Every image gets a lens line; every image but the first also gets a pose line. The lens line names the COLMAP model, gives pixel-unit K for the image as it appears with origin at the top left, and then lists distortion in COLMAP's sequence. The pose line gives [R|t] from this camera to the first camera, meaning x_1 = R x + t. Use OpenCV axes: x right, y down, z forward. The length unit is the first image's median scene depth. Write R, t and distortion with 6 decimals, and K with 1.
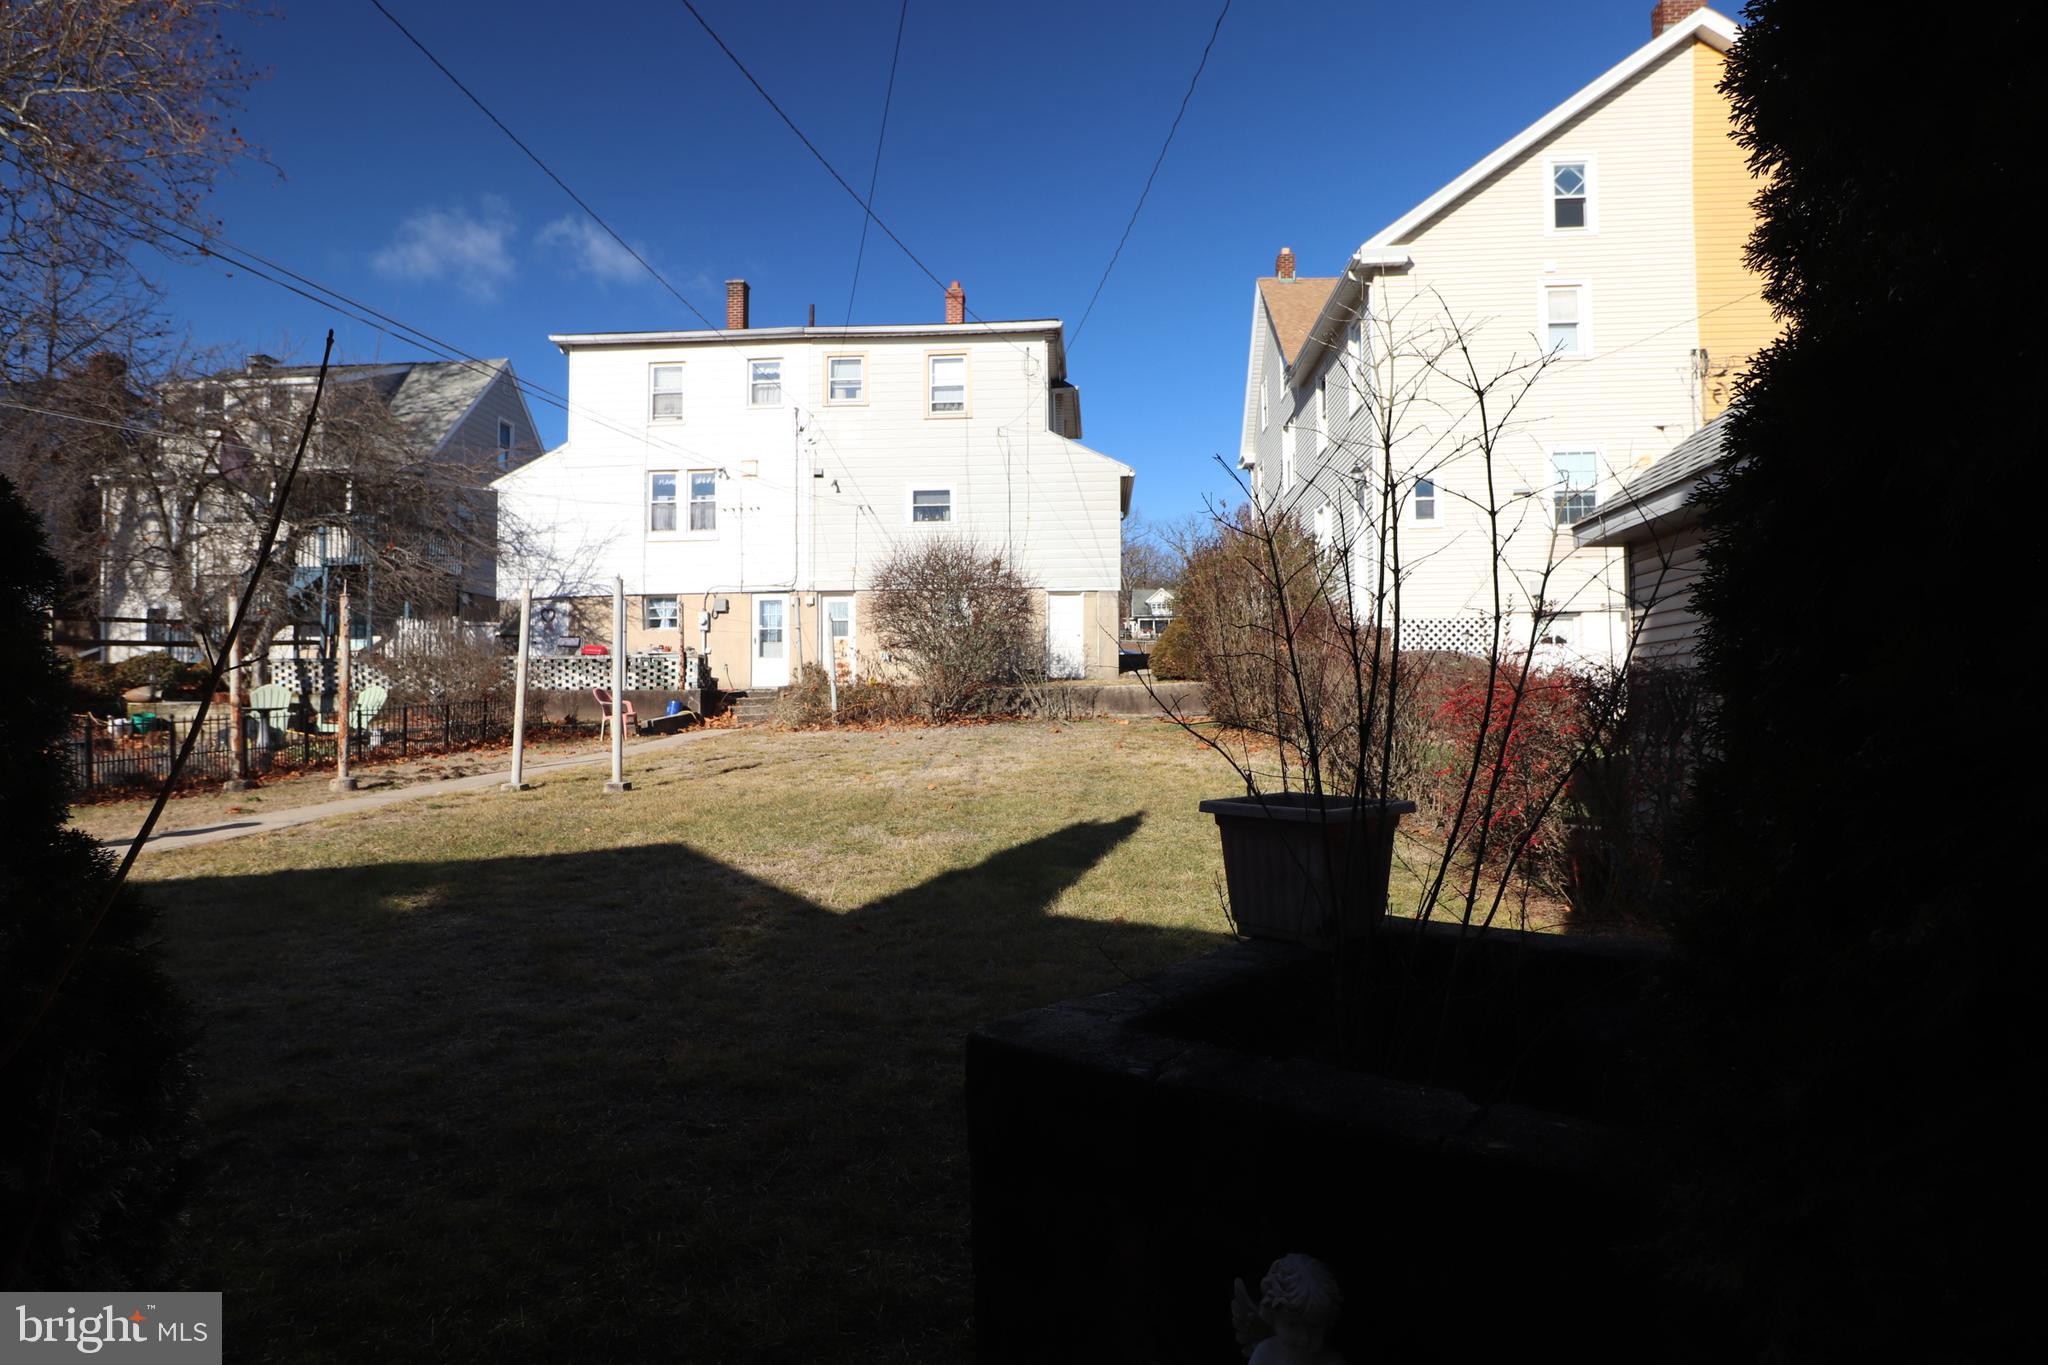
lens RADIAL K [[1088.2, 0, 1024.0], [0, 1088.2, 682.5], [0, 0, 1]] dist [-0.004580, -0.002272]
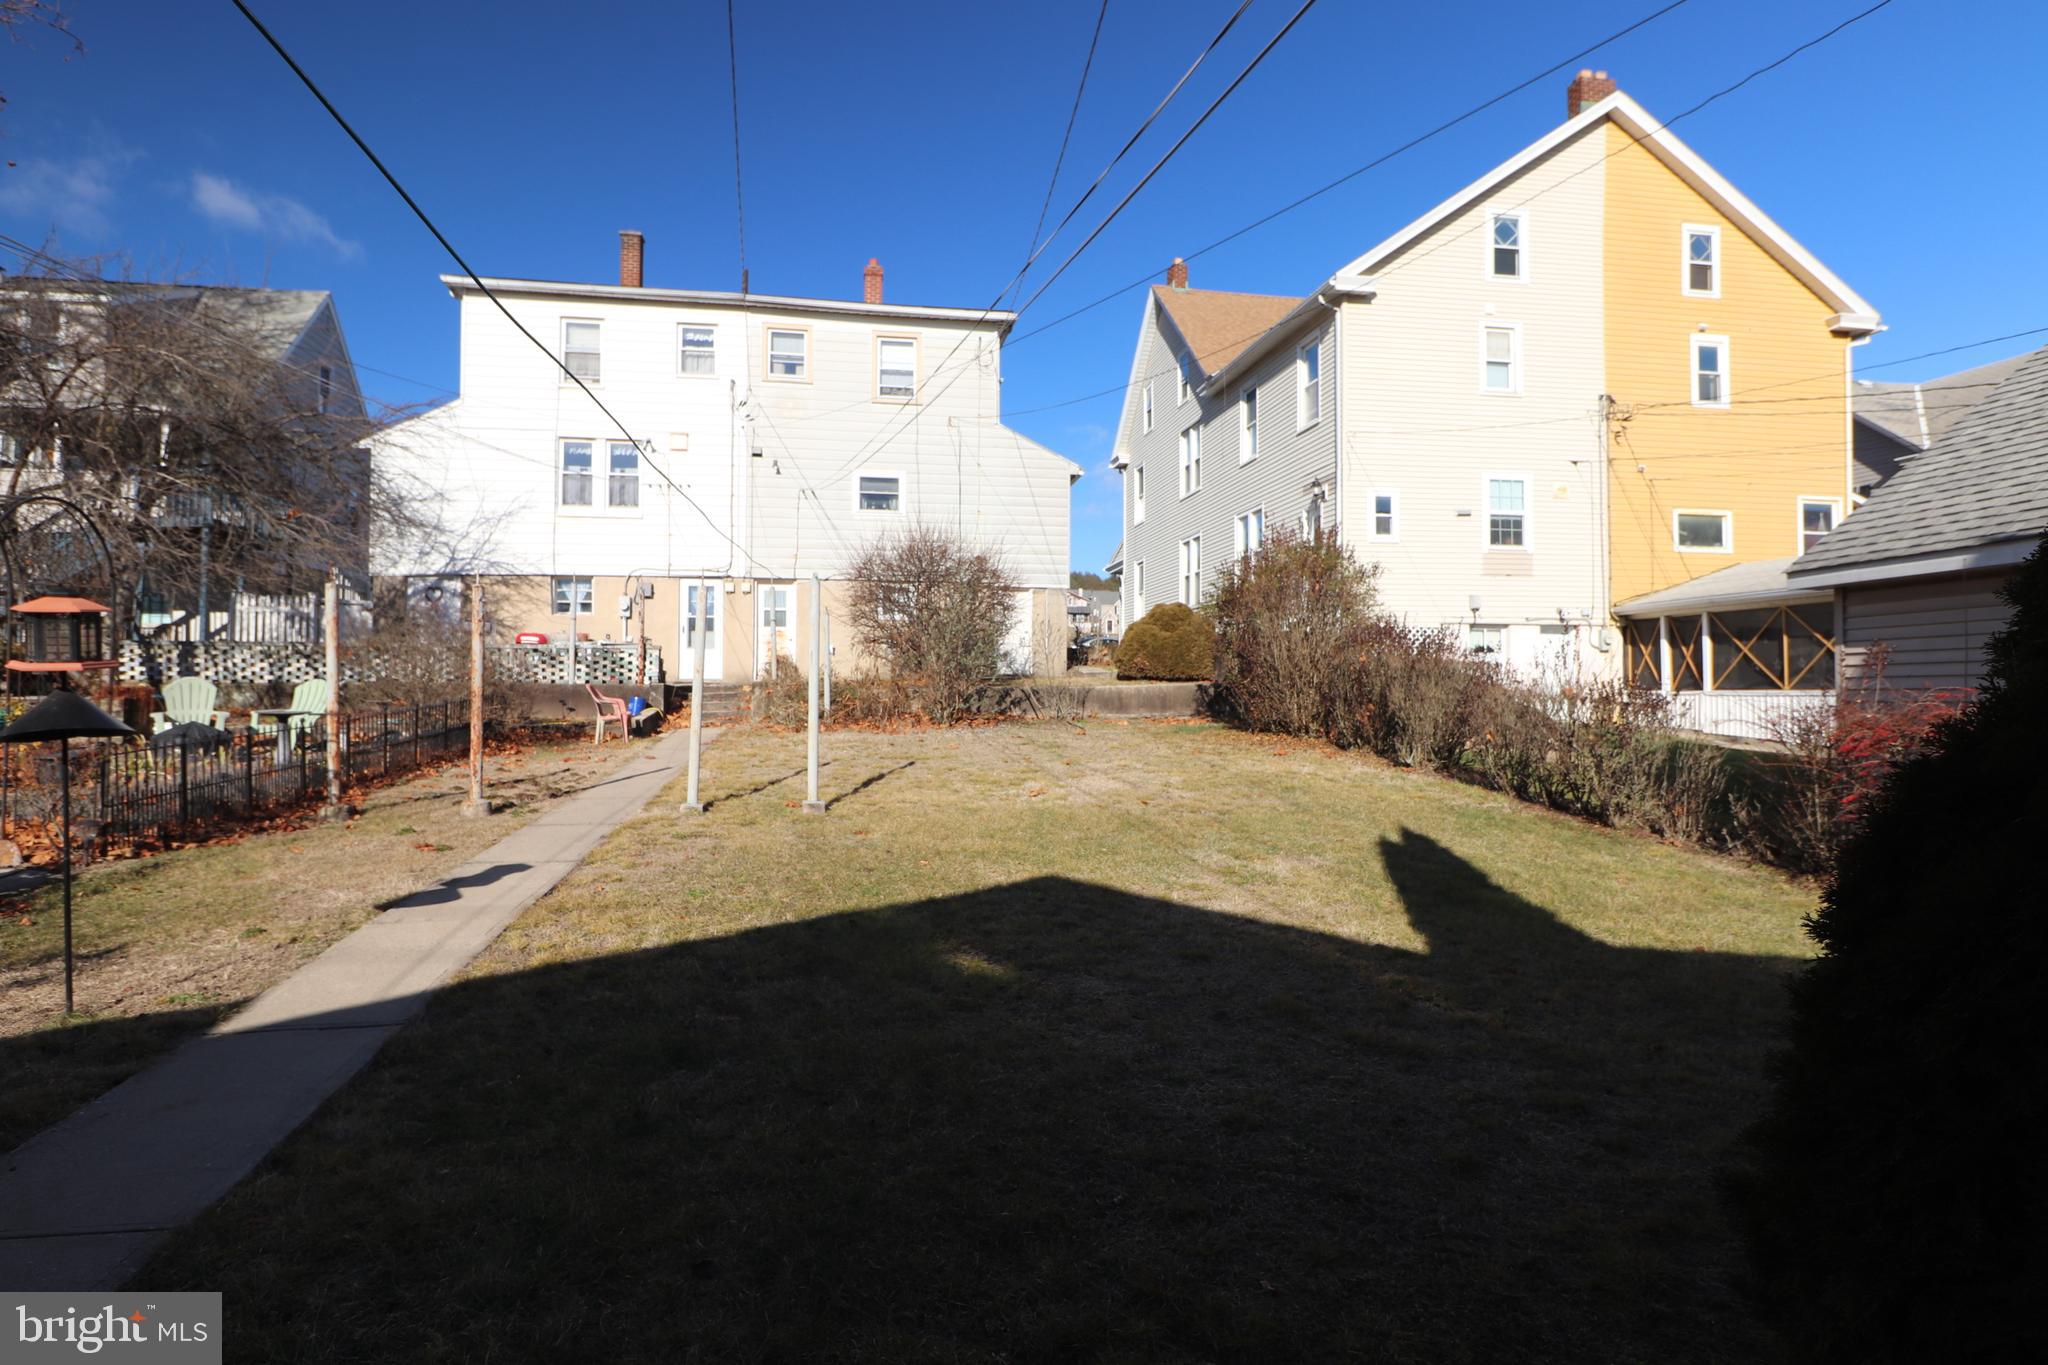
lens RADIAL K [[1088.2, 0, 1024.0], [0, 1088.2, 682.5], [0, 0, 1]] dist [-0.004580, -0.002272]
pose [[0.970641, 0.012283, 0.240220, -0.189037], [-0.015892, 0.999788, 0.013093, -0.010044], [-0.240008, -0.016526, 0.970630, 0.032860]]
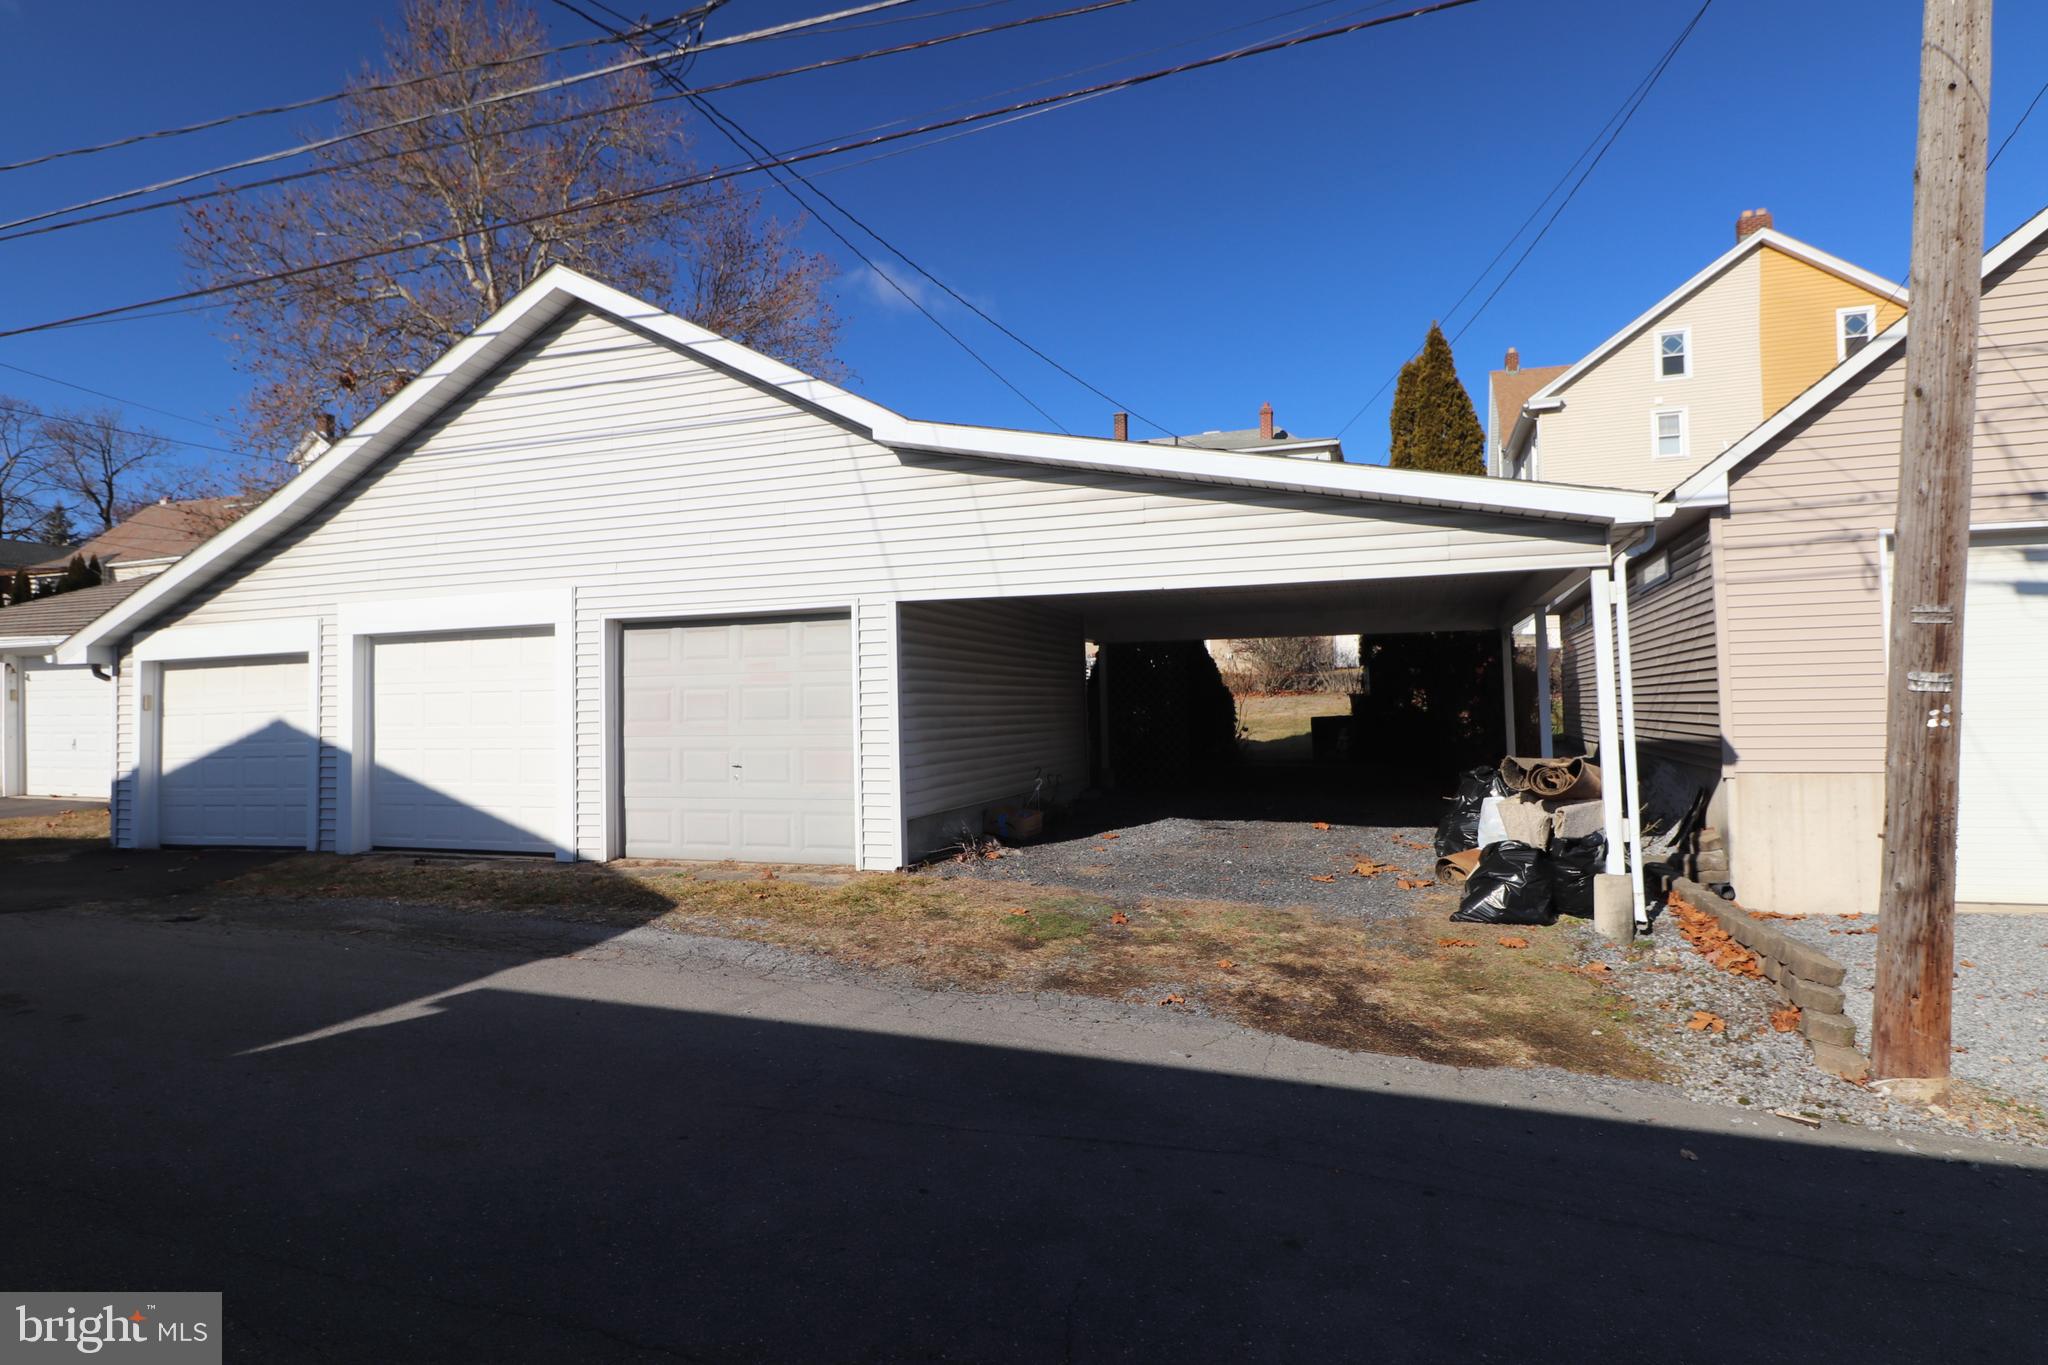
lens RADIAL K [[1088.2, 0, 1024.0], [0, 1088.2, 682.5], [0, 0, 1]] dist [-0.004580, -0.002272]
pose [[0.964798, -0.016772, -0.262456, 0.001114], [0.020069, 0.999750, 0.009889, -0.006770], [0.262225, -0.014808, 0.964893, -0.626912]]
